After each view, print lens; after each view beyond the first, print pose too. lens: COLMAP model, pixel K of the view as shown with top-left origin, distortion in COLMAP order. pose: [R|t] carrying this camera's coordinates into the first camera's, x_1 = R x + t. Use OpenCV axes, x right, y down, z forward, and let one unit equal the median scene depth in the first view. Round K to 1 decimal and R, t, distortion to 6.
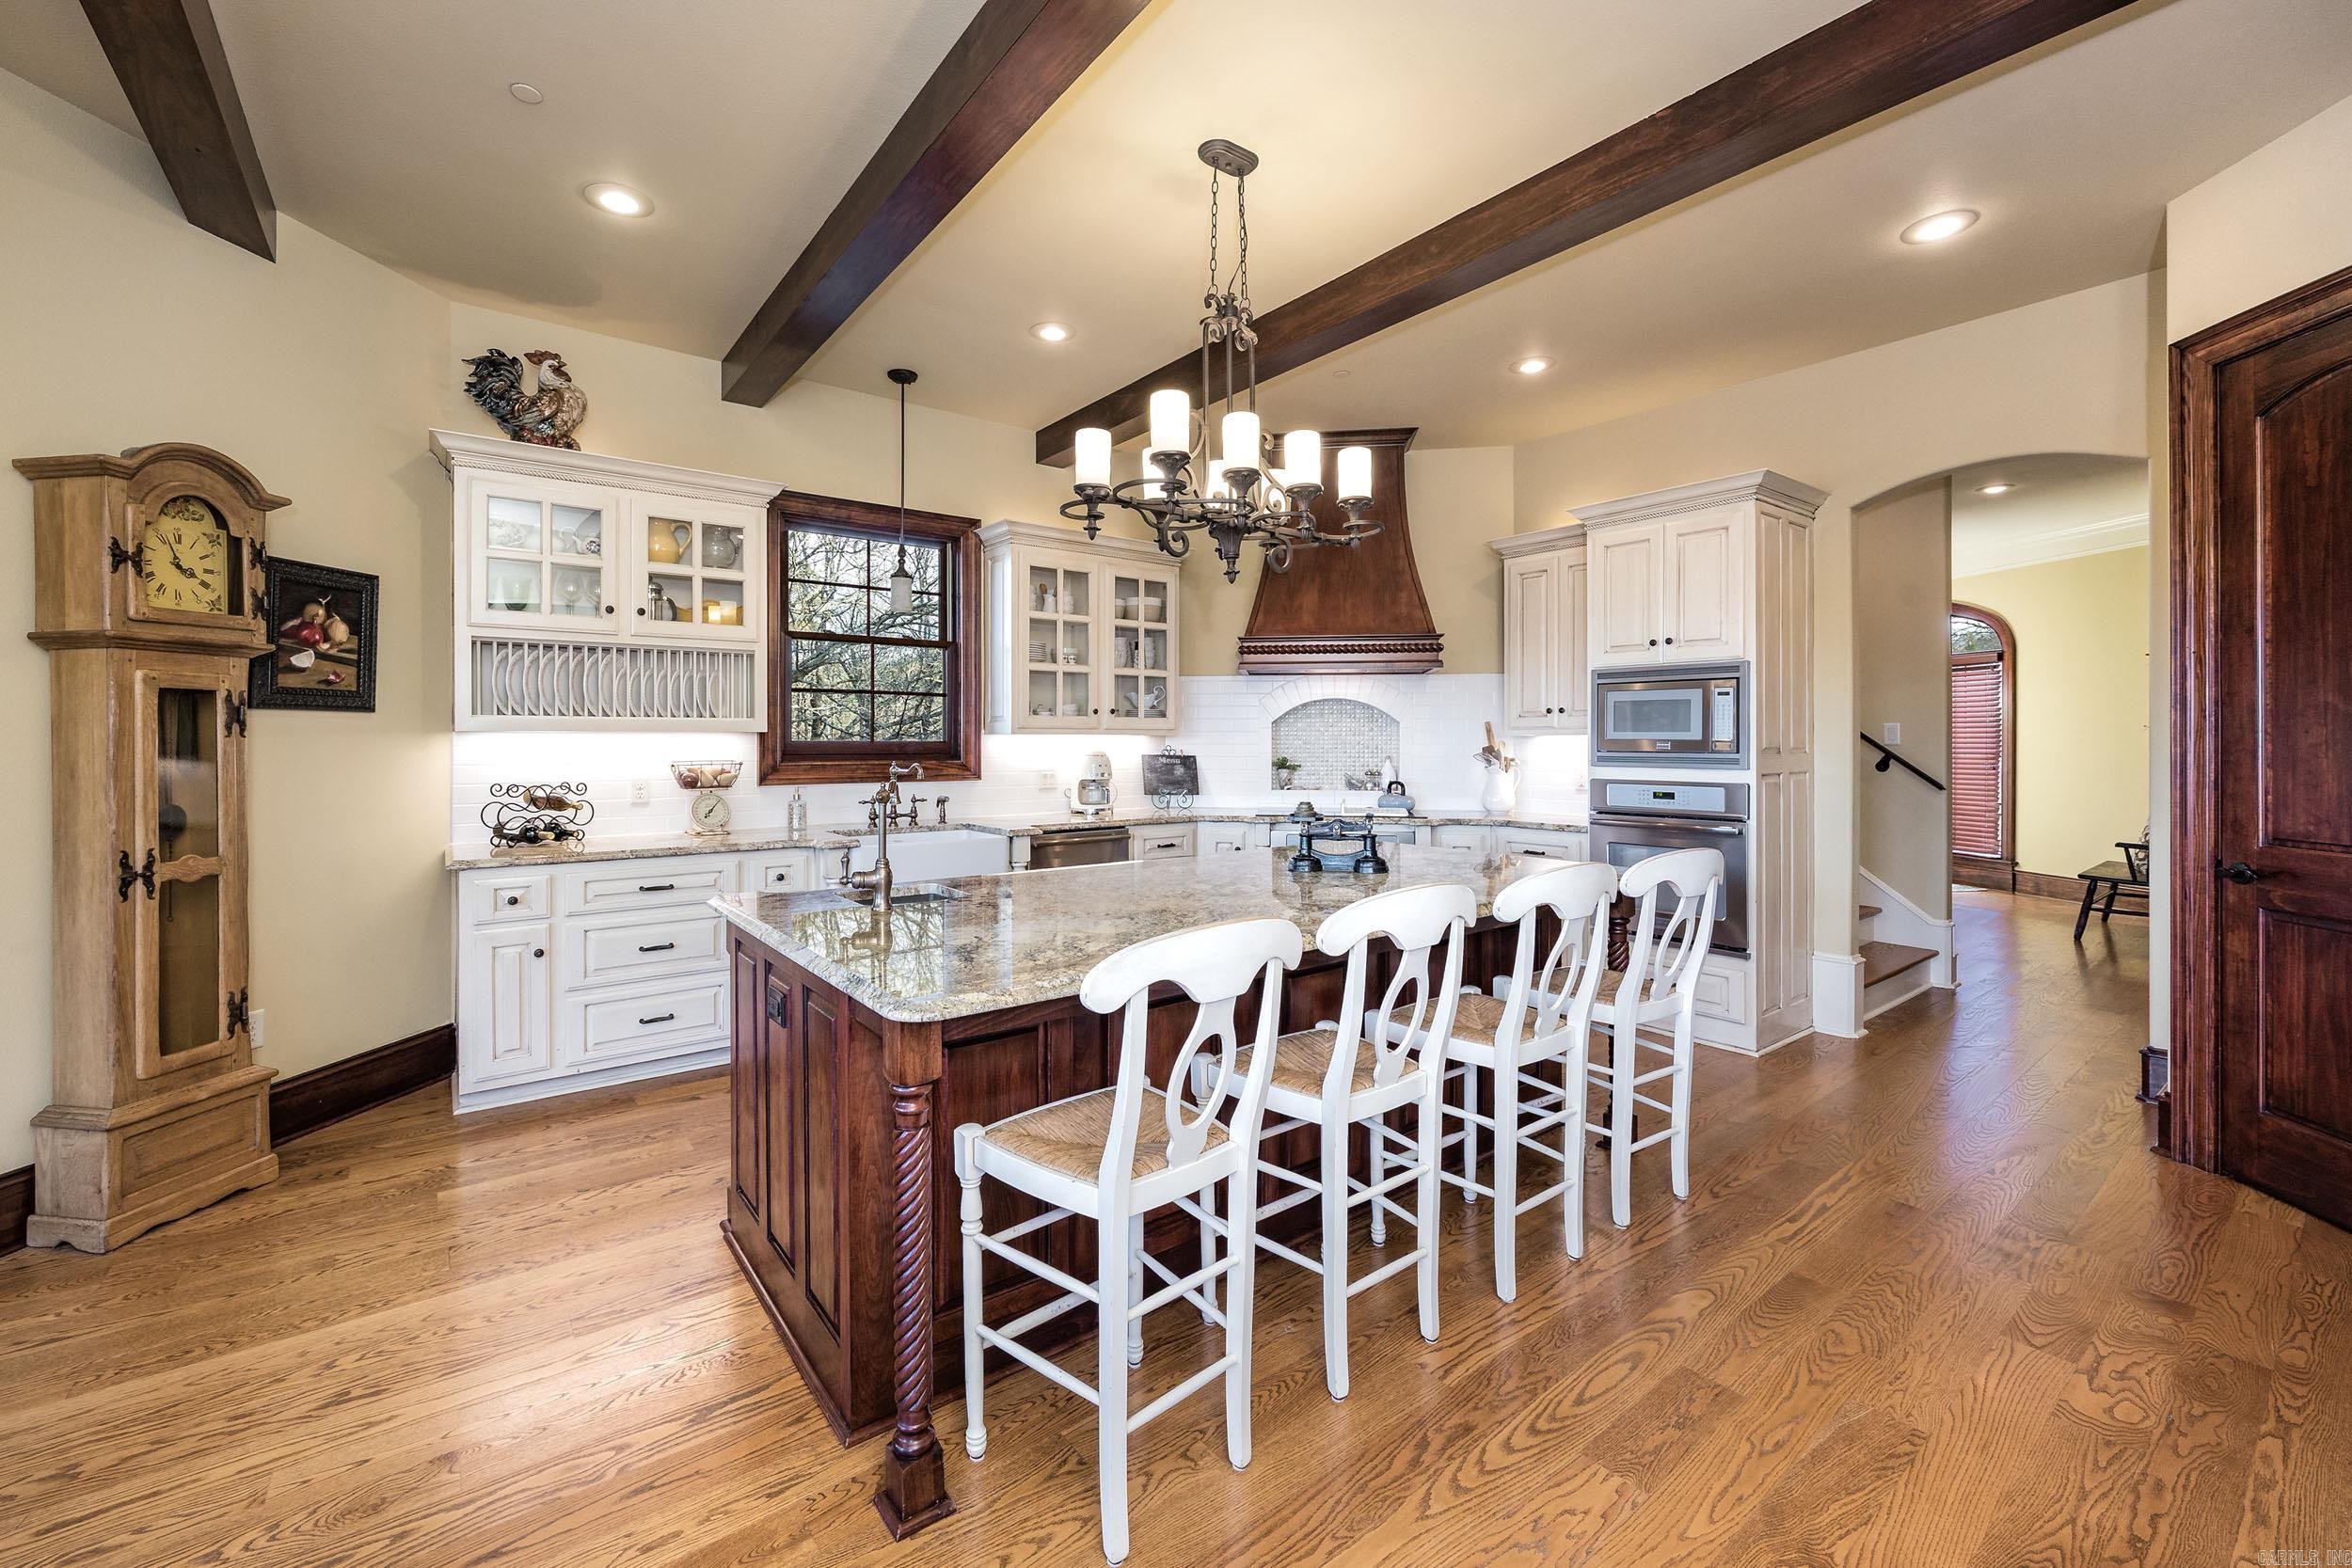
lens RADIAL K [[960.7, 0, 1184.5], [0, 960.7, 735.5], [0, 0, 1]] dist [-0.003416, 0.000530]
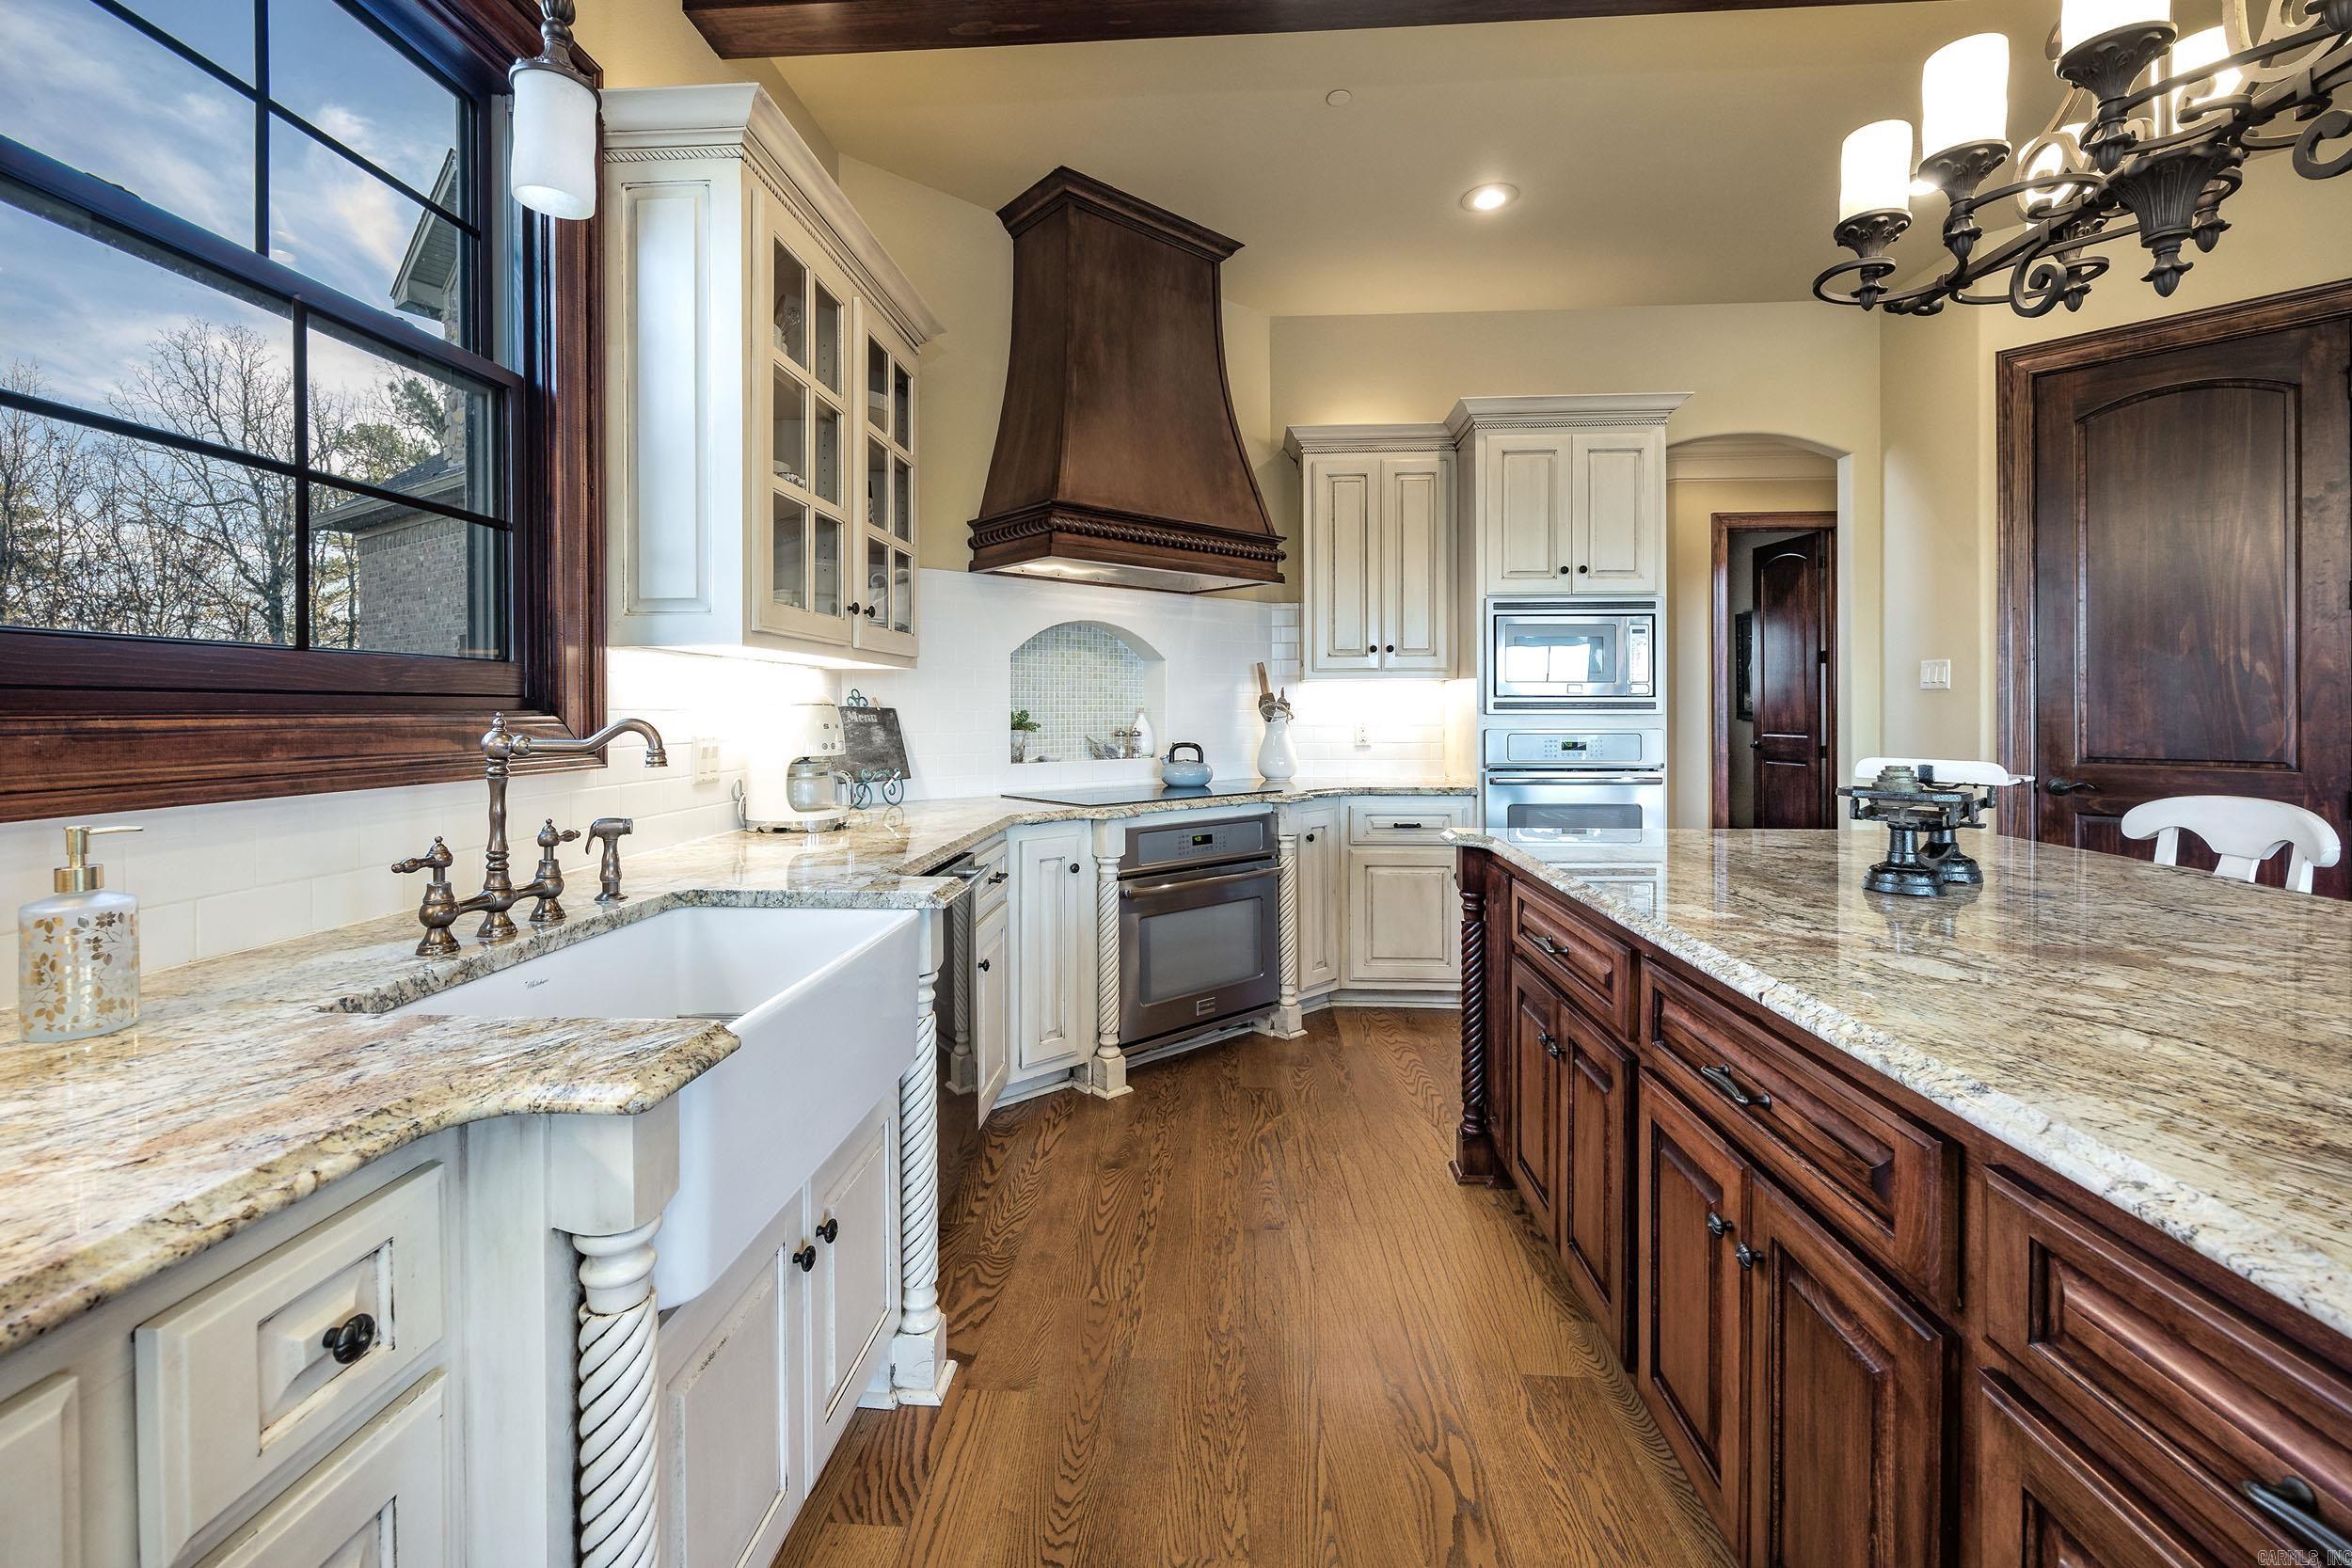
lens RADIAL K [[960.7, 0, 1153.9], [0, 960.7, 721.8], [0, 0, 1]] dist [-0.003416, 0.000530]
pose [[0.682607, -0.012490, 0.730679, -0.468653], [0.000430, 0.999861, 0.016690, 0.030291], [-0.730786, -0.011079, 0.682517, 0.799498]]
